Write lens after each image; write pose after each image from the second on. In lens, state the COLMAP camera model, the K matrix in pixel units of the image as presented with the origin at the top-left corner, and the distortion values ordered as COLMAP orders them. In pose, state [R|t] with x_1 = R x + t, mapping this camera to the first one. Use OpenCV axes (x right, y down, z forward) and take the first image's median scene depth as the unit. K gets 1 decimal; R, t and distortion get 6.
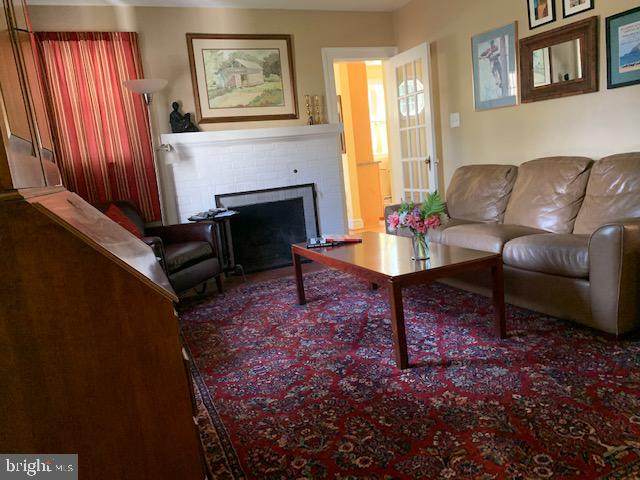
lens RADIAL K [[489.4, 0, 315.8], [0, 489.4, 241.0], [0, 0, 1]] dist [0.033712, -0.068372]
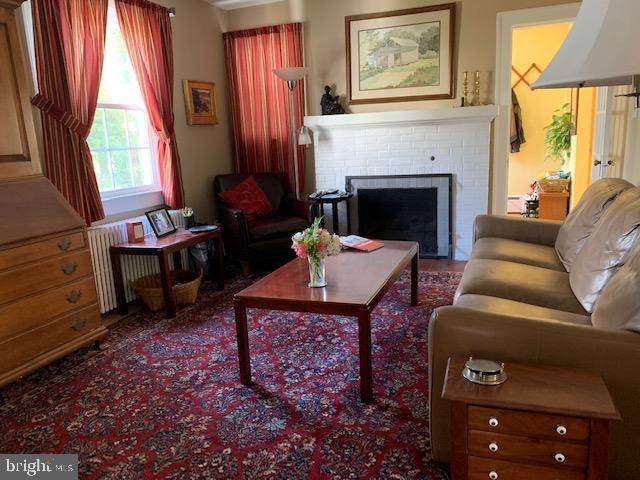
lens RADIAL K [[489.4, 0, 315.8], [0, 489.4, 241.0], [0, 0, 1]] dist [0.033712, -0.068372]
pose [[0.715276, 0.208735, -0.666941, 0.471706], [-0.140382, 0.977814, 0.155476, -0.109967], [0.684597, -0.017582, 0.728709, 0.188606]]
